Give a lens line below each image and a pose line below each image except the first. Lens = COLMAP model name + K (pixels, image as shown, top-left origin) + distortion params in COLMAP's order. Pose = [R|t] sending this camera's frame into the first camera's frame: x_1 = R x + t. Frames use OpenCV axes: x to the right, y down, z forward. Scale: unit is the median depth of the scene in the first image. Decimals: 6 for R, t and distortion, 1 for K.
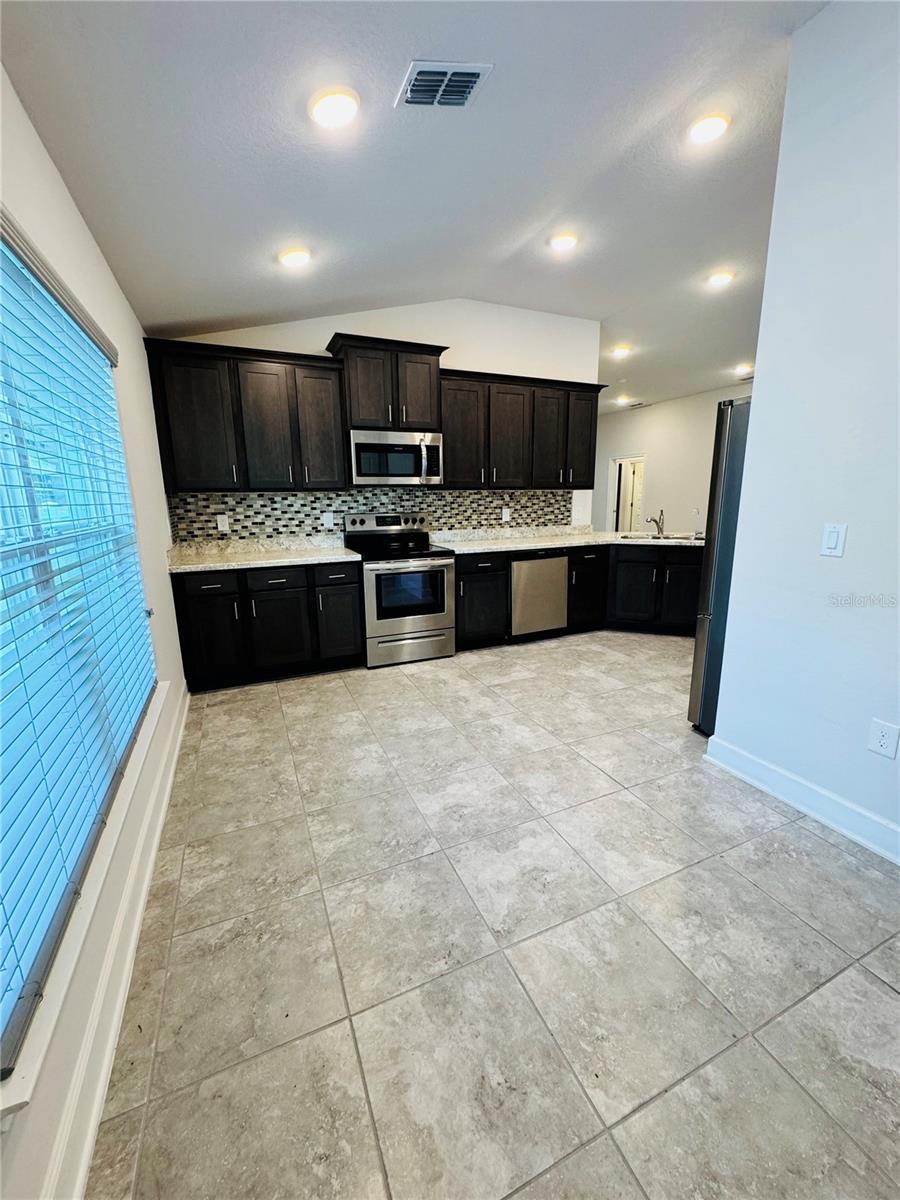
lens RADIAL K [[479.1, 0, 452.1], [0, 479.1, 598.3], [0, 0, 1]] dist [-0.001908, 0.000269]
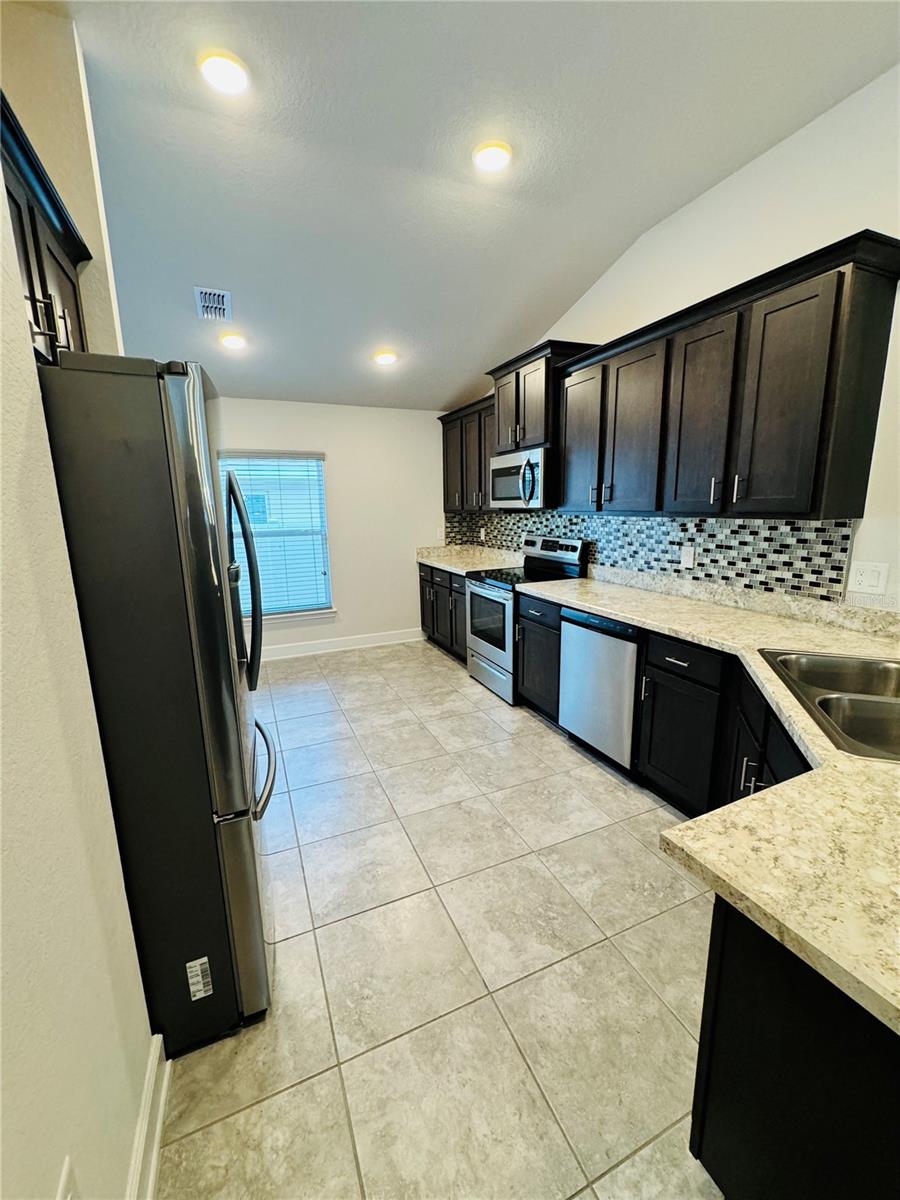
lens RADIAL K [[479.1, 0, 452.8], [0, 479.1, 599.9], [0, 0, 1]] dist [-0.001908, 0.000269]
pose [[-0.000079, 0.209604, -0.977786, 0.802379], [-0.188751, 0.960208, 0.205851, -0.219910], [0.982025, 0.184574, 0.039487, 0.817510]]
